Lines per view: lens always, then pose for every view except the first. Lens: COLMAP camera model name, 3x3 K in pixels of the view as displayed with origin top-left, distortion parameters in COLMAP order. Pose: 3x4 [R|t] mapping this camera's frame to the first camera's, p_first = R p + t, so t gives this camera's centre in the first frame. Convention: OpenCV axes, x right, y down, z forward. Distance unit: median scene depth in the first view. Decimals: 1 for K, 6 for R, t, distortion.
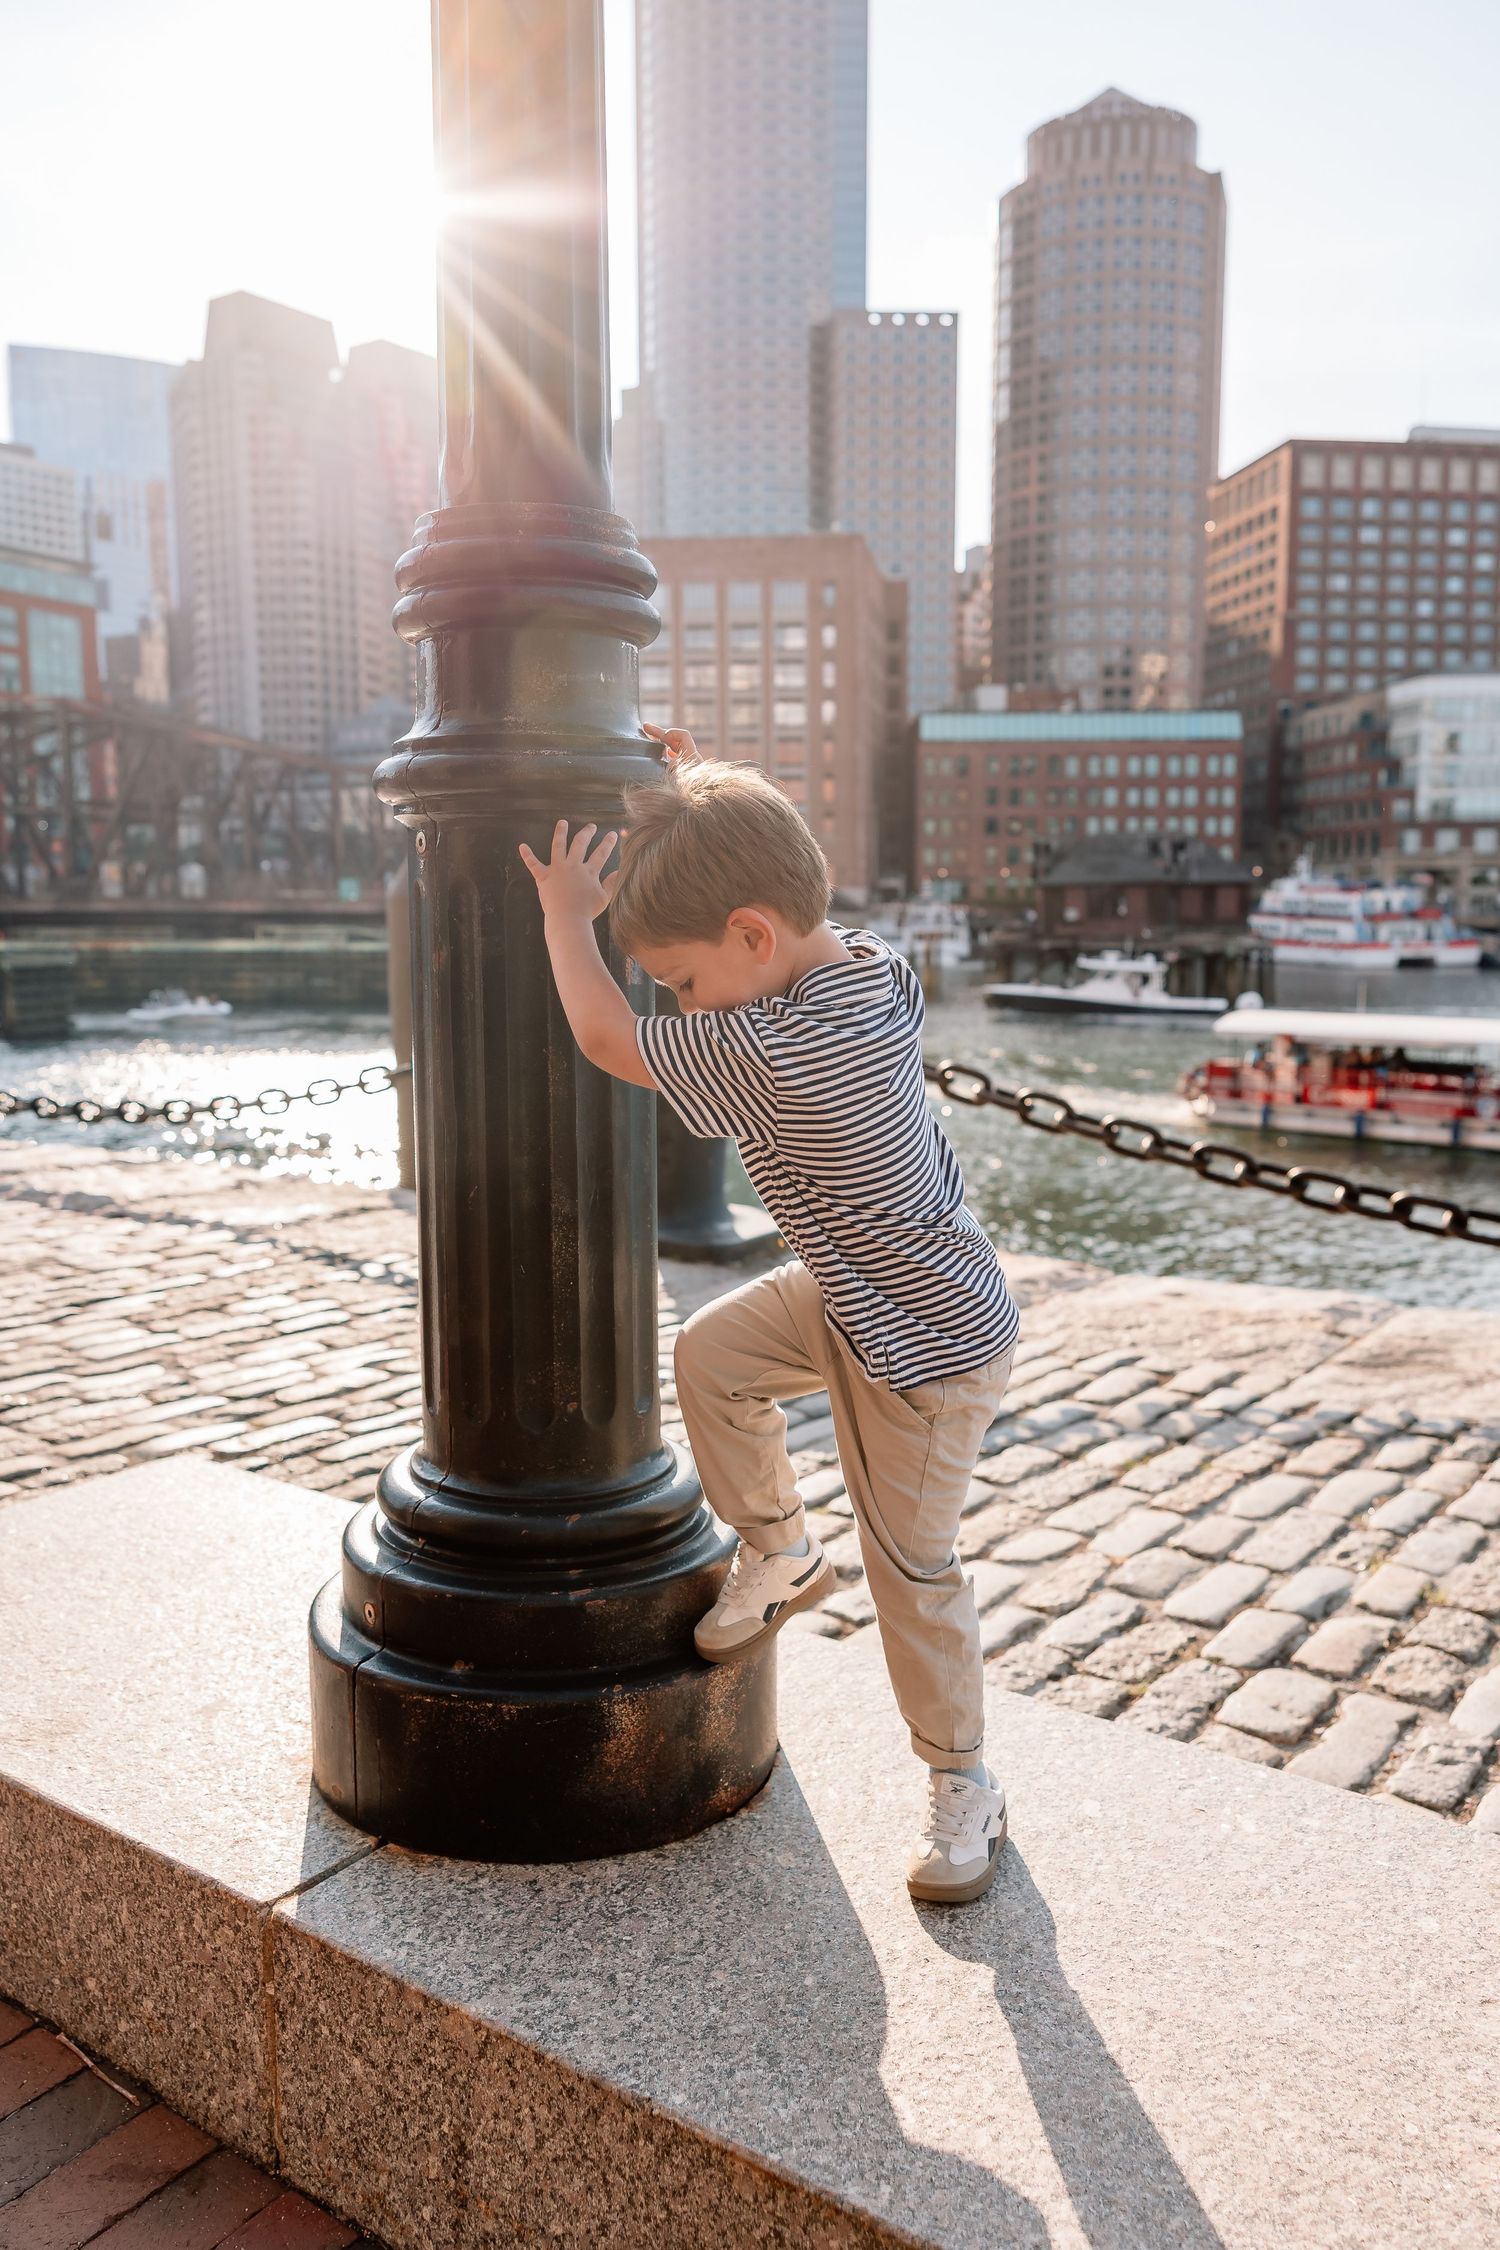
lens RADIAL K [[1754.9, 0, 743.1], [0, 1754.9, 1122.7], [0, 0, 1]] dist [0.002432, 0.013985]
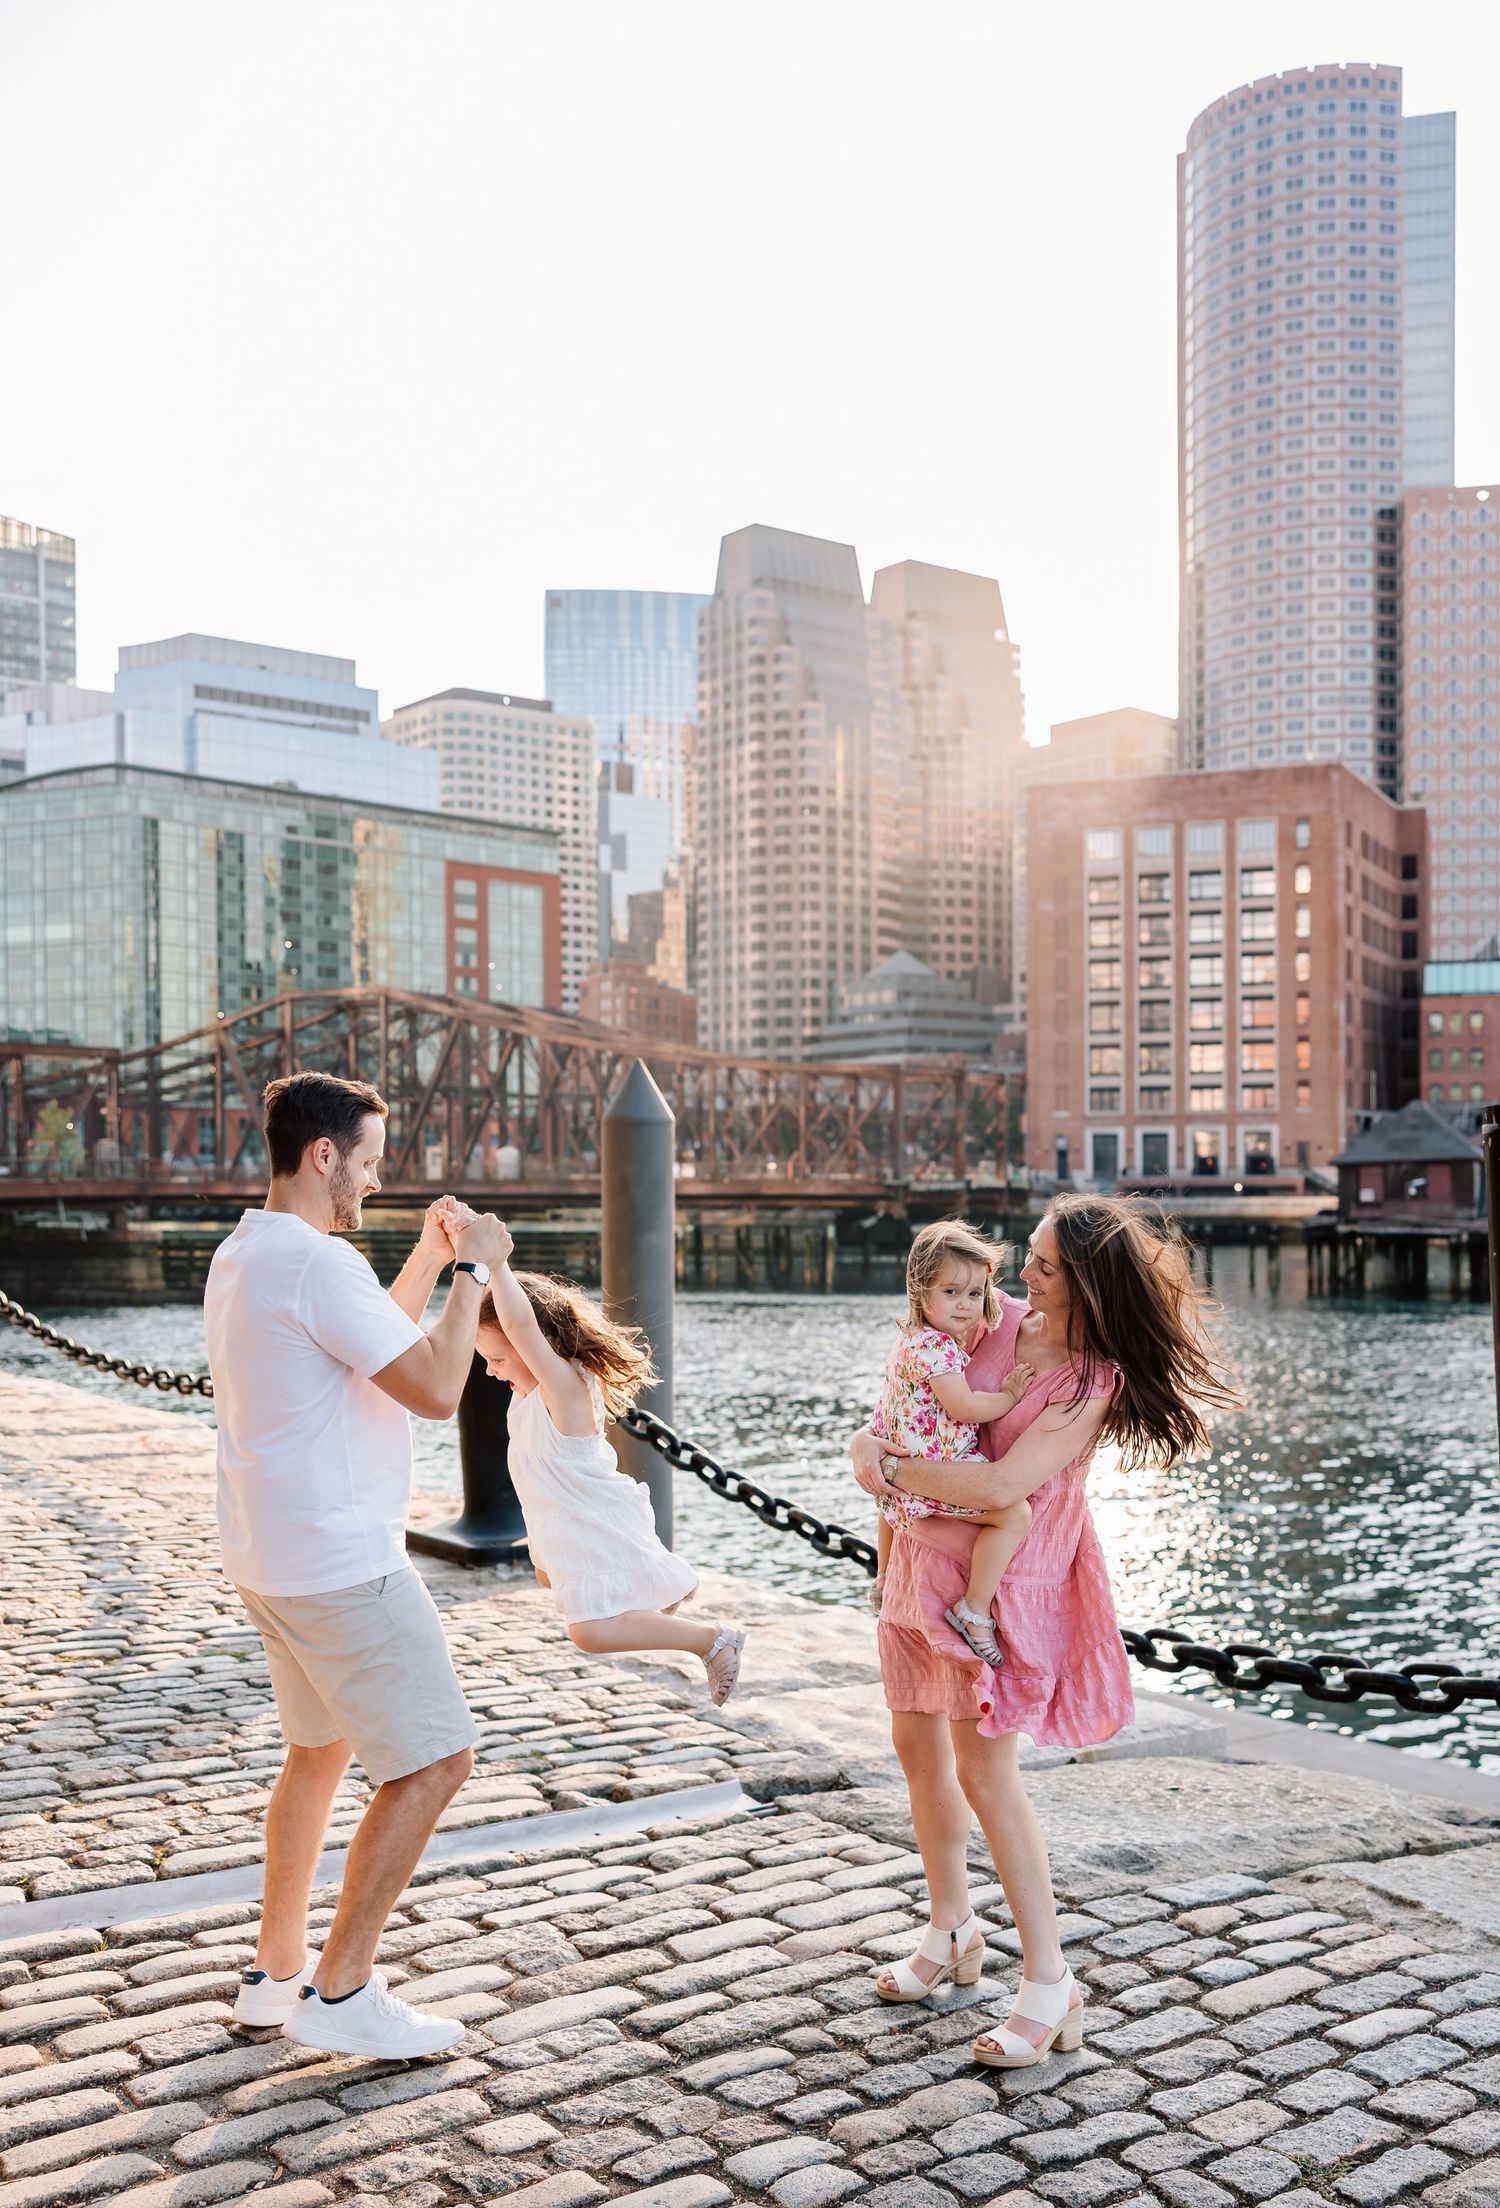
lens RADIAL K [[2168.6, 0, 804.5], [0, 2168.6, 1232.5], [0, 0, 1]] dist [0.003466, 0.000000]
pose [[0.961515, 0.002885, -0.274736, 0.094169], [-0.031400, 0.994547, -0.099448, 0.009162], [0.272951, 0.104247, 0.956363, -0.064679]]
